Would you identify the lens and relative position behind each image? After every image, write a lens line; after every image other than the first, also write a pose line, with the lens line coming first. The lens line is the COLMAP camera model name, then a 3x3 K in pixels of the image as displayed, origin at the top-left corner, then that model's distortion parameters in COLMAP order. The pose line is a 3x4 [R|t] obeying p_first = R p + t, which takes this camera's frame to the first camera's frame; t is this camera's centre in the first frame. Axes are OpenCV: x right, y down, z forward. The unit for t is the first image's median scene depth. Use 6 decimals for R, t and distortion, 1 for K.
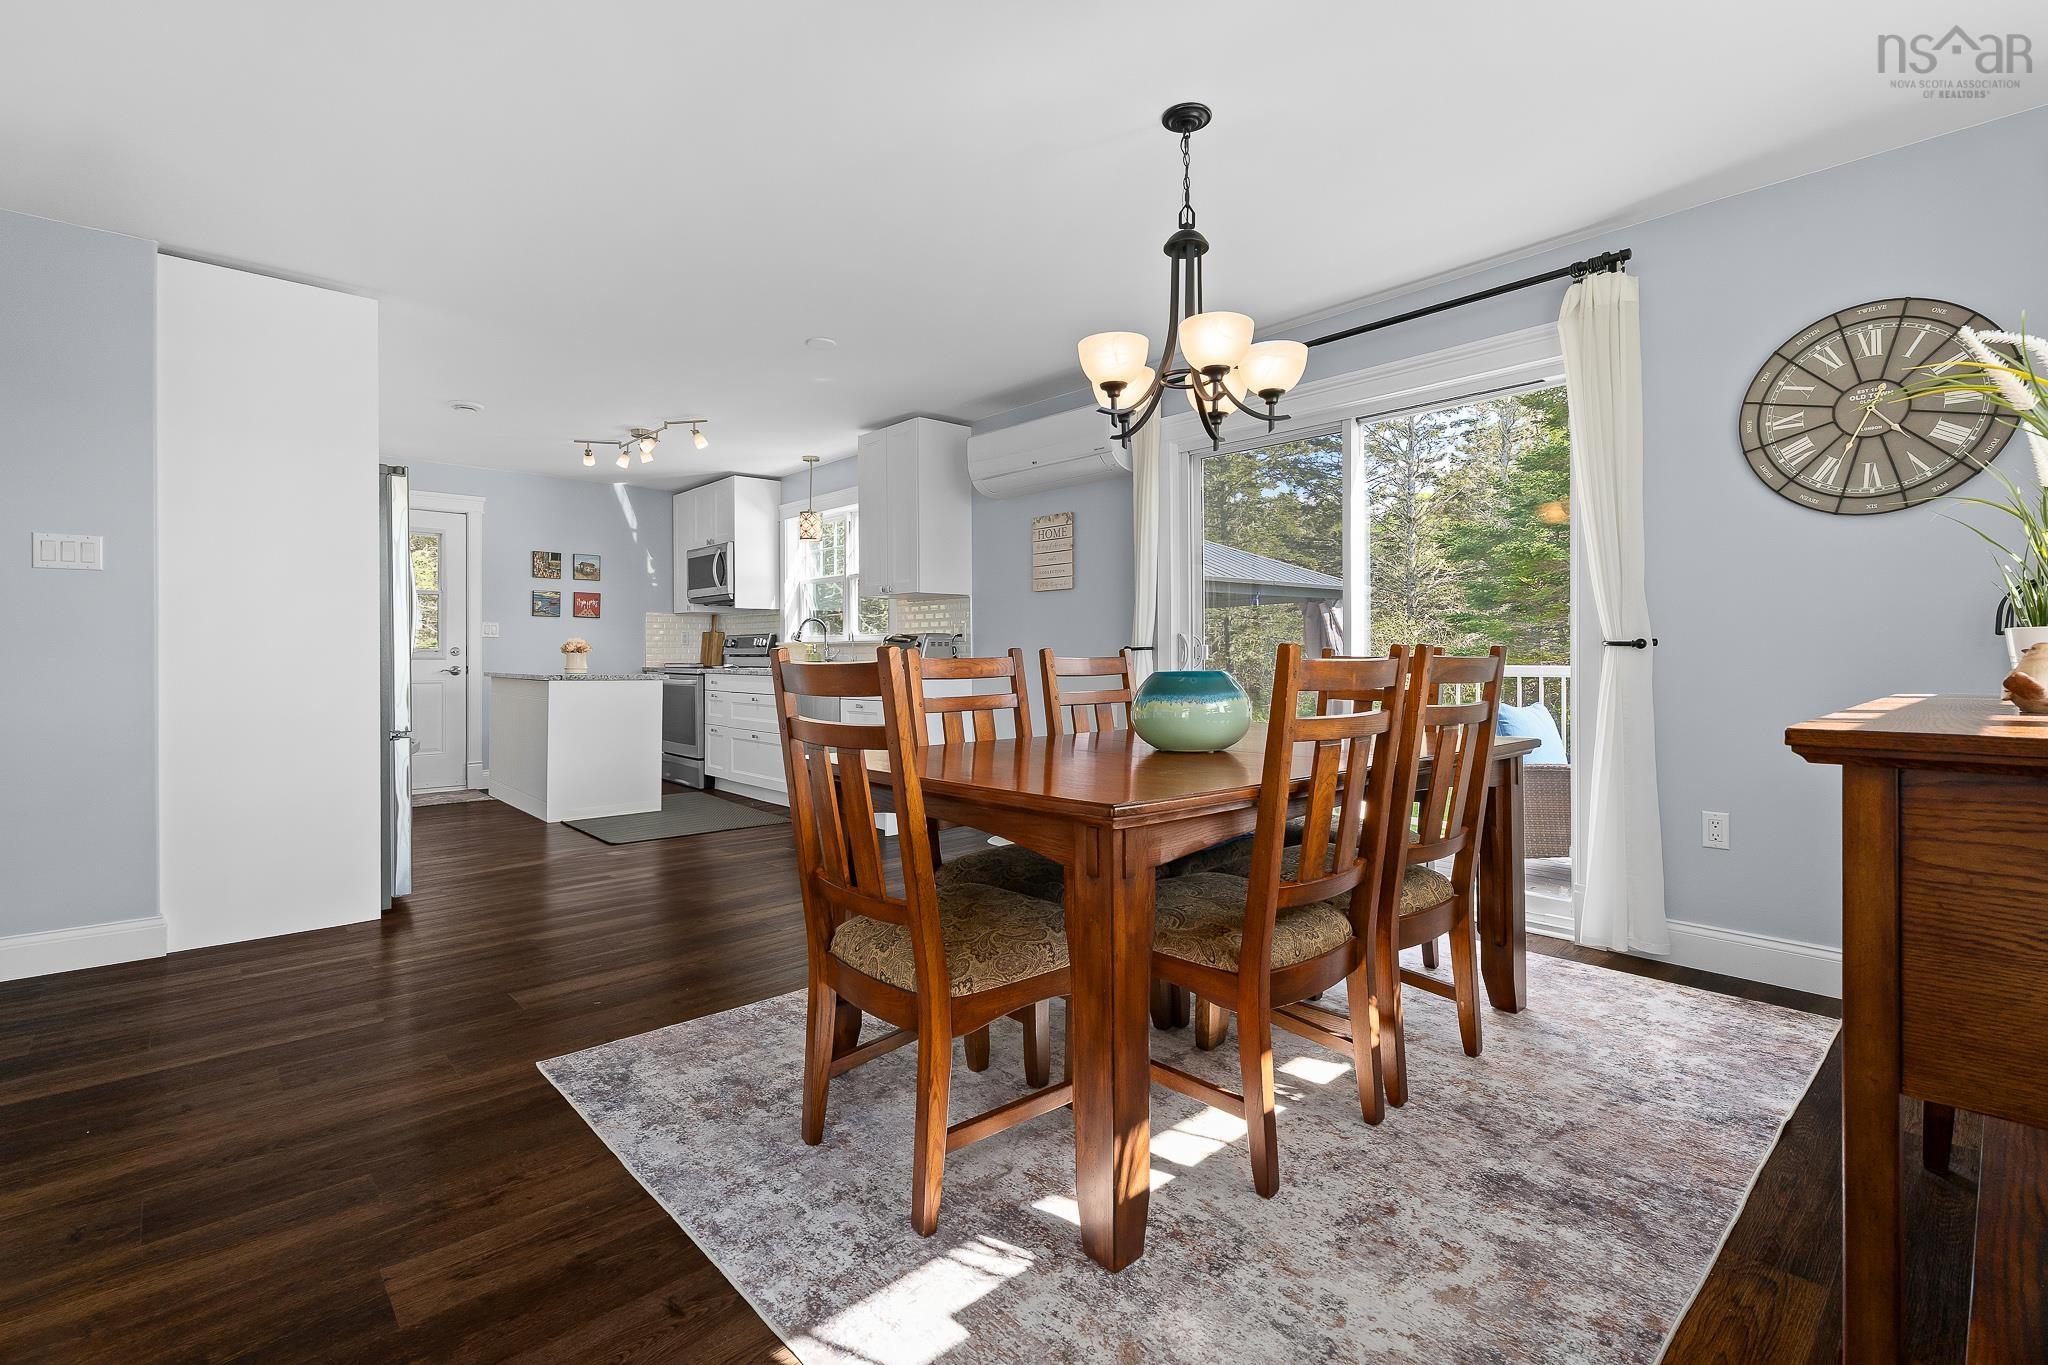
lens RADIAL K [[936.9, 0, 1018.1], [0, 936.9, 648.0], [0, 0, 1]] dist [0.000530, 0.000148]
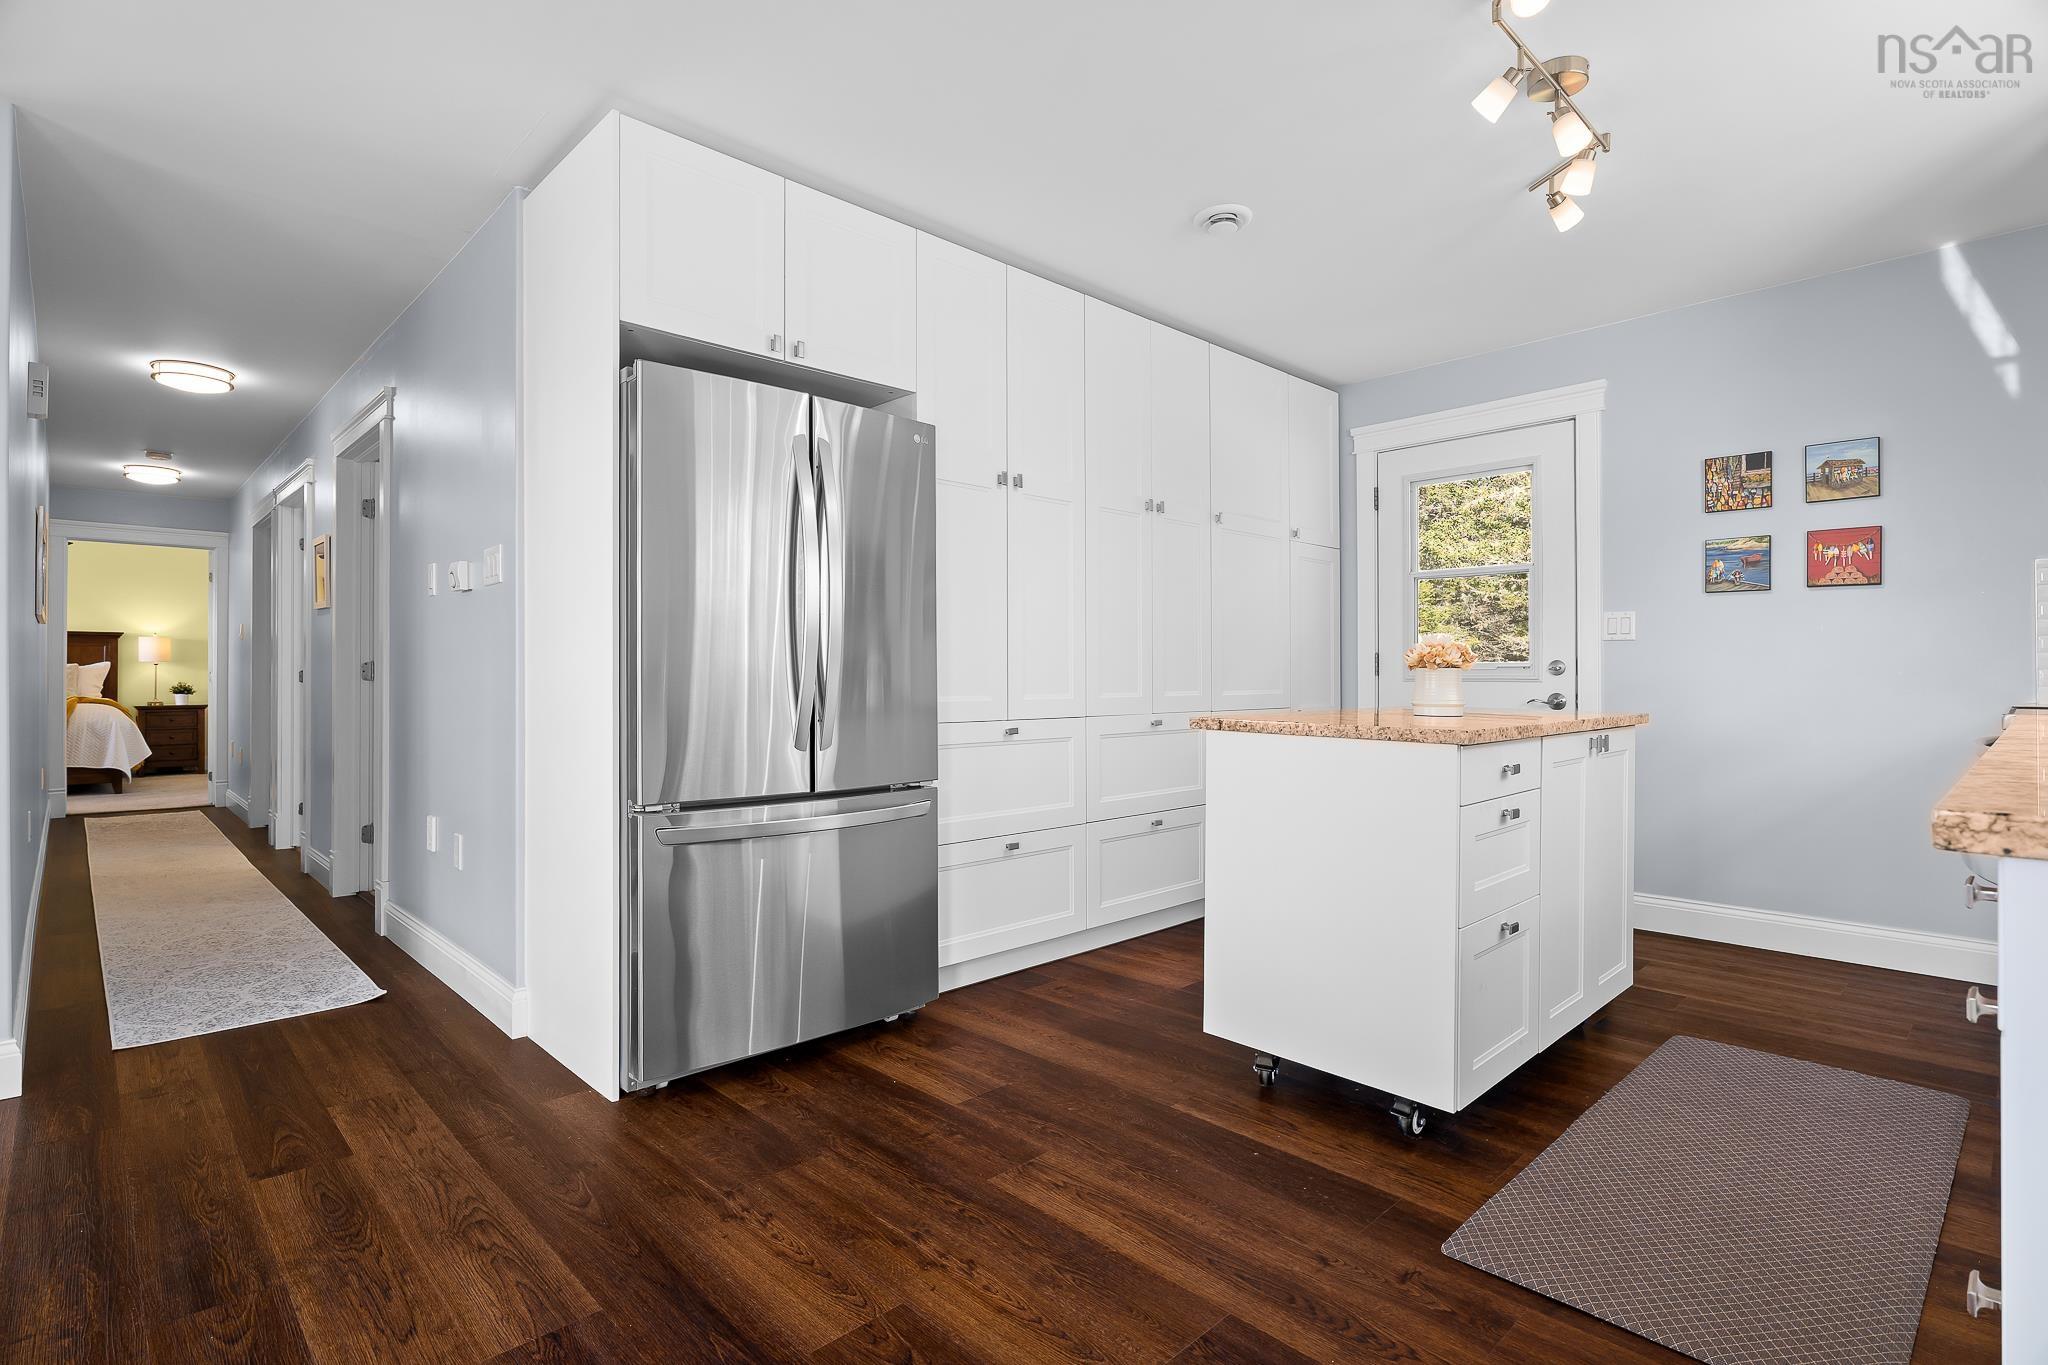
lens RADIAL K [[991.6, 0, 1014.9], [0, 991.6, 678.0], [0, 0, 1]] dist [-0.004839, -0.001949]
pose [[0.018723, 0.003007, -0.999820, -0.011051], [0.011096, 0.999933, 0.003215, 0.004396], [0.999763, -0.011154, 0.018689, 0.625035]]
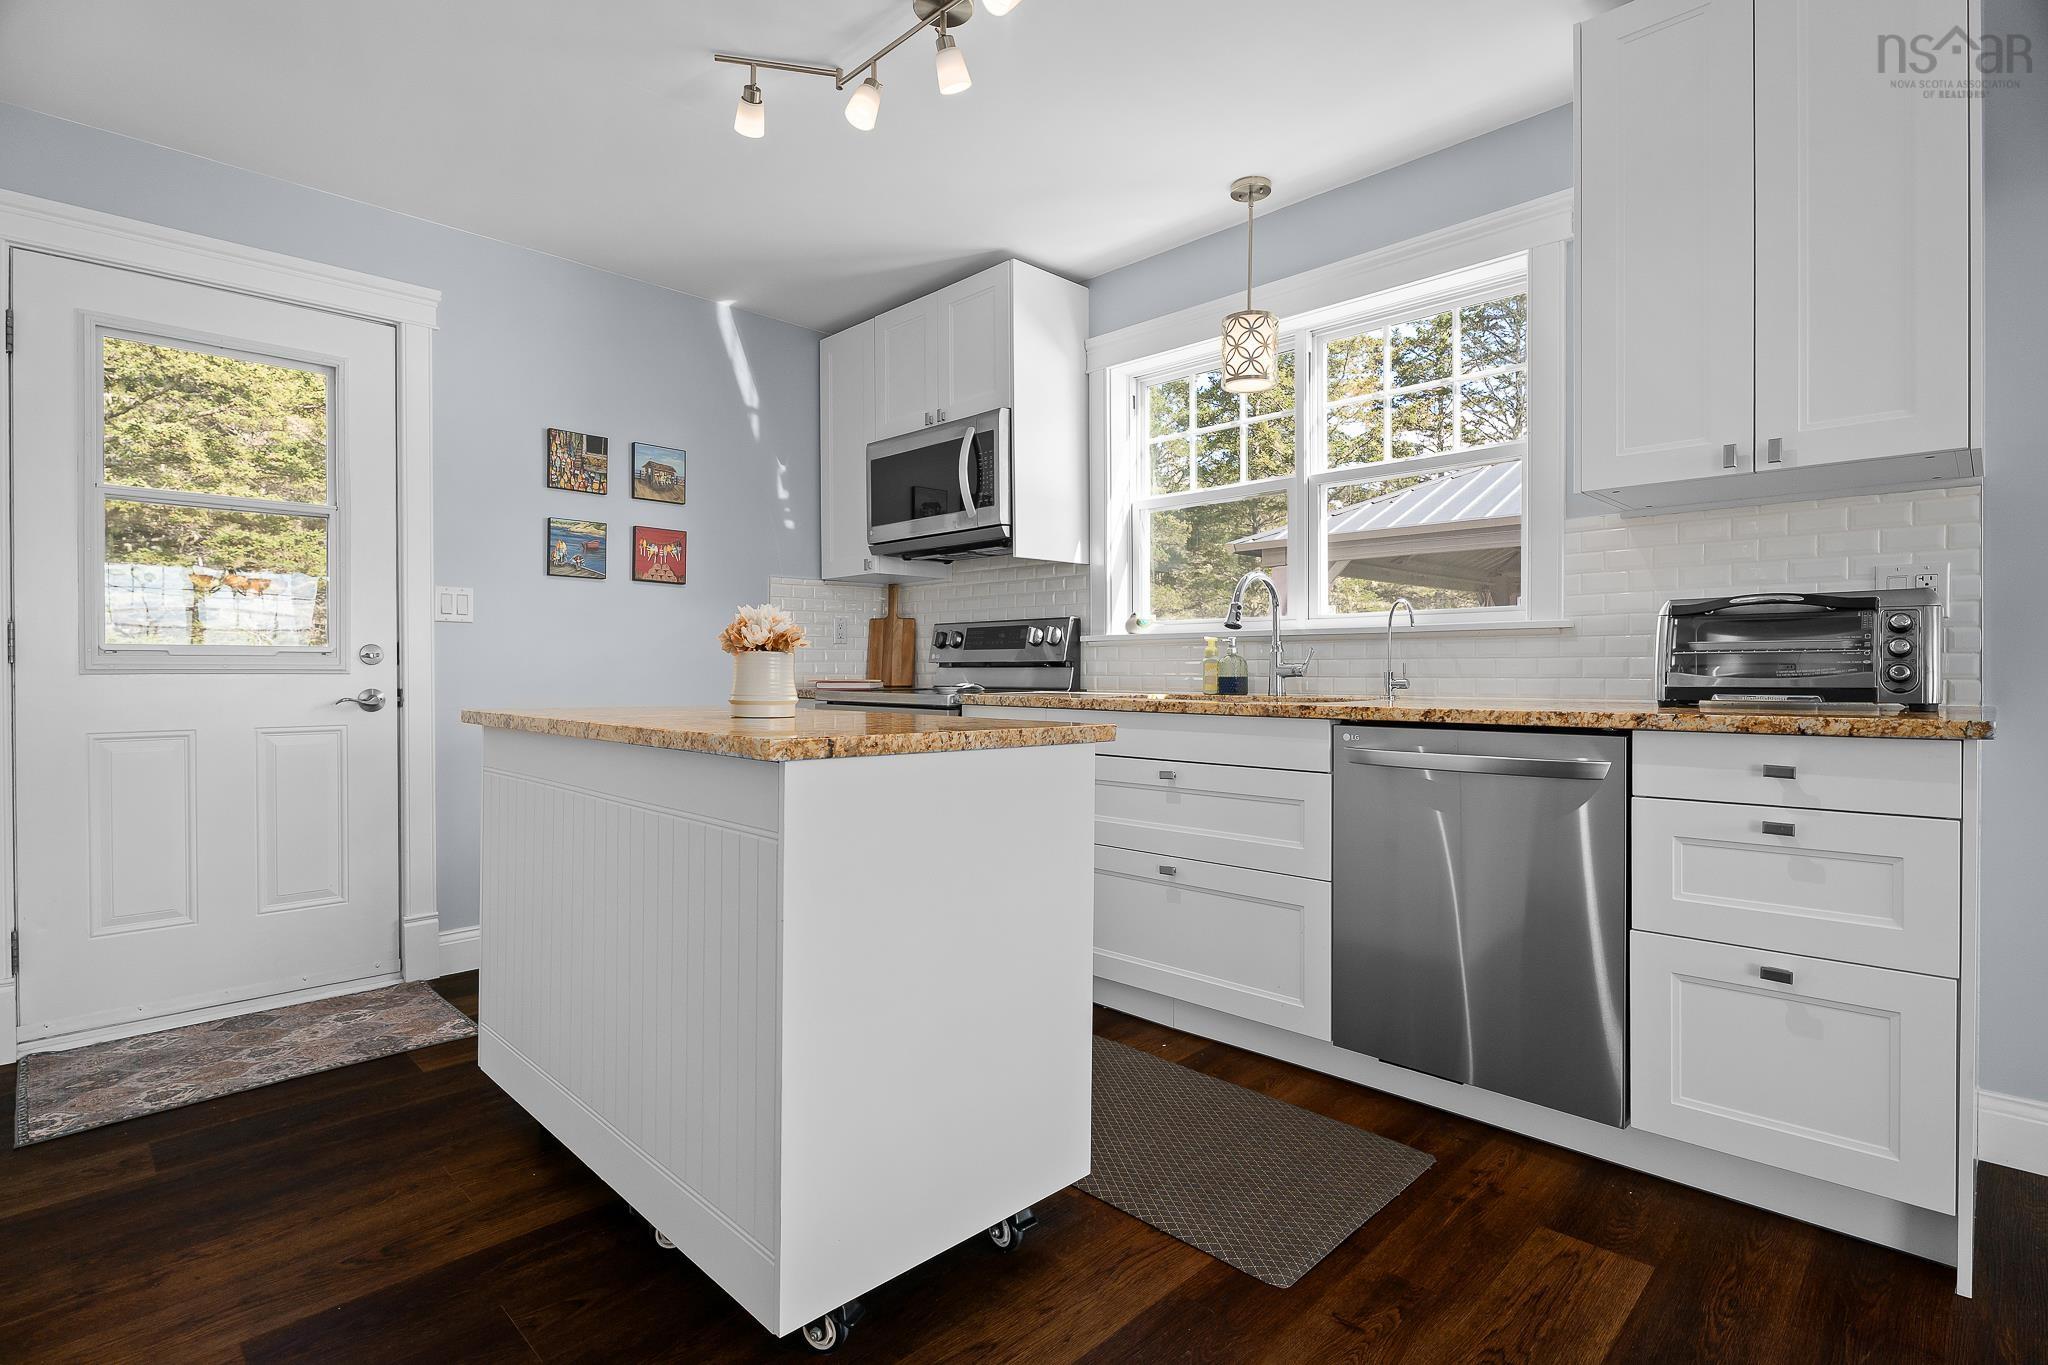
lens RADIAL K [[991.6, 0, 1013.2], [0, 991.6, 679.4], [0, 0, 1]] dist [-0.004839, -0.001949]
pose [[0.999049, 0.001207, 0.043595, -0.315850], [-0.002018, 0.999826, 0.018555, 0.005885], [-0.043565, -0.018625, 0.998877, 0.517594]]
